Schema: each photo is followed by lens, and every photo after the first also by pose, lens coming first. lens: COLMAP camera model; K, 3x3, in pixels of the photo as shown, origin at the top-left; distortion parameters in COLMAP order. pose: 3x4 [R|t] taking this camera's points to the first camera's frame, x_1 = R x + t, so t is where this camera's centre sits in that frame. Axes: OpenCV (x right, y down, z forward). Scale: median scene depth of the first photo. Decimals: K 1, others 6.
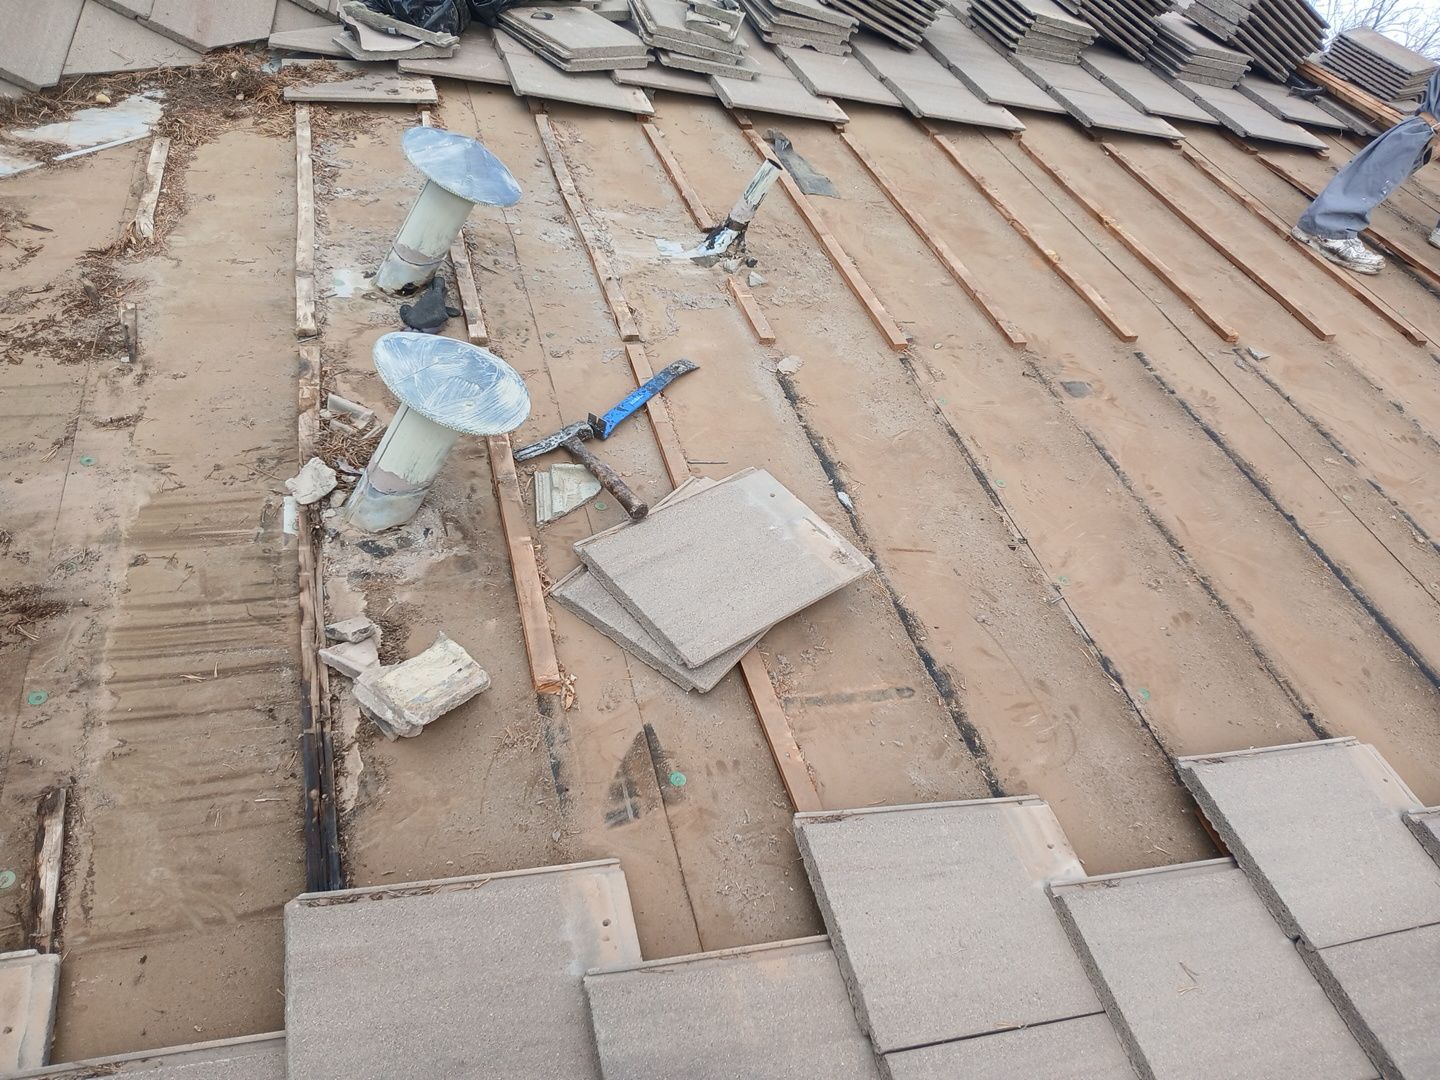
lens RADIAL K [[1042.5, 0, 720.0], [0, 1042.5, 540.0], [0, 0, 1]] dist [0.033083, -0.113347]
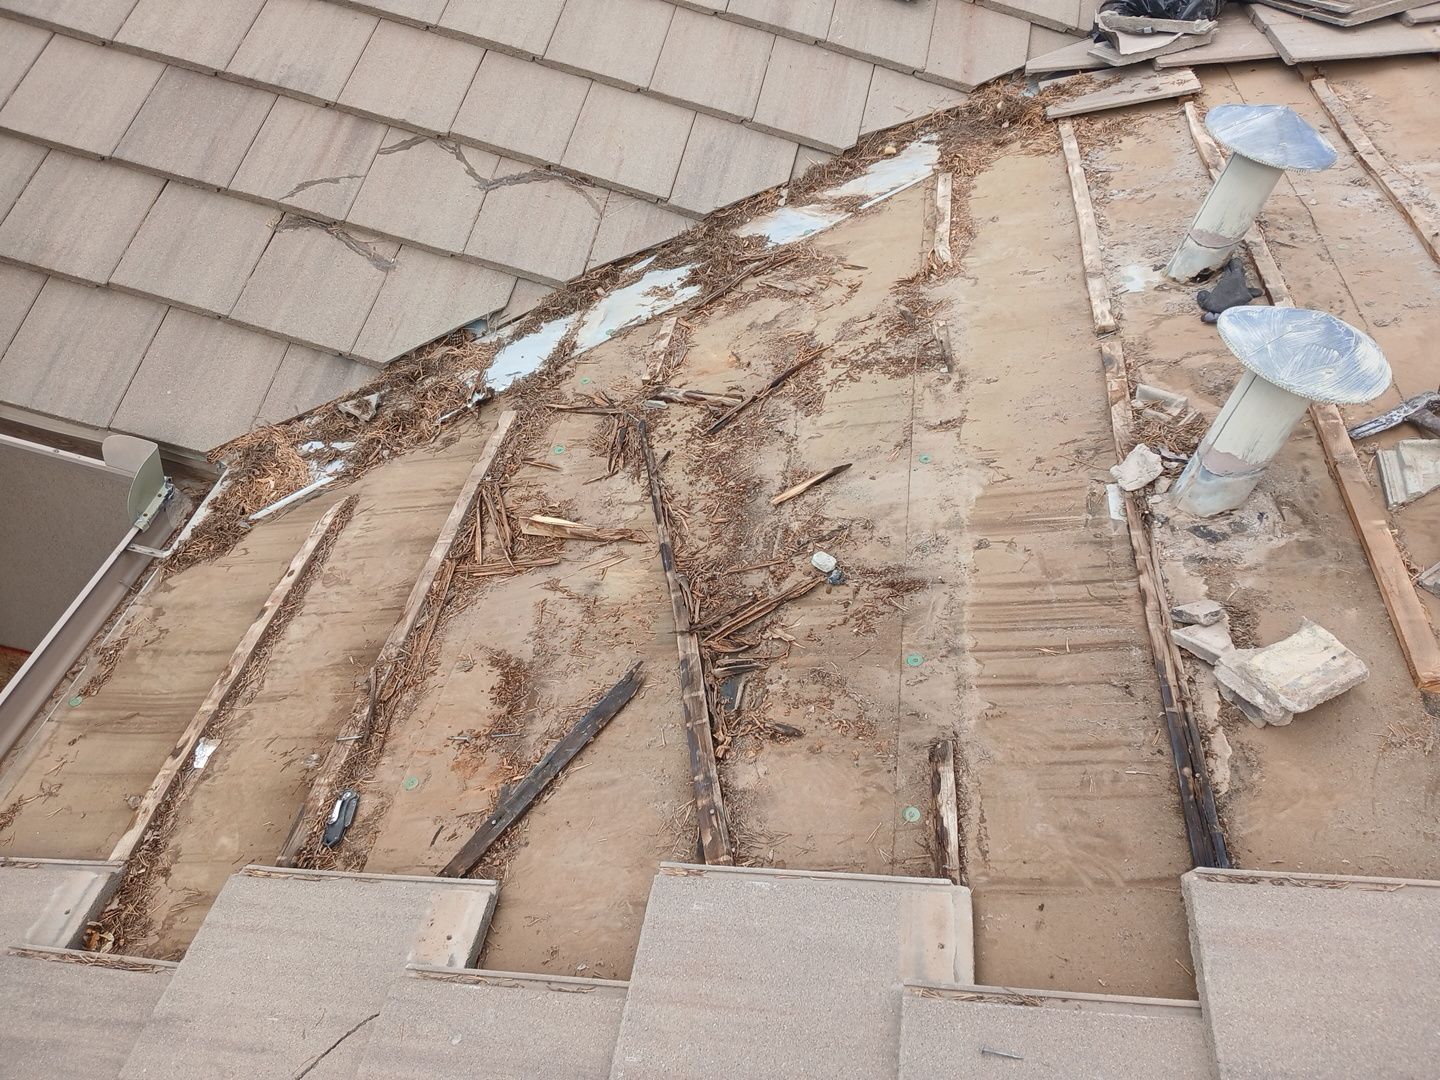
lens RADIAL K [[1042.5, 0, 720.0], [0, 1042.5, 540.0], [0, 0, 1]] dist [0.033083, -0.113347]
pose [[0.823964, -0.009799, -0.566558, -0.150820], [-0.007817, 0.999559, -0.028657, 0.044436], [0.566589, 0.028041, 0.823524, -0.050460]]
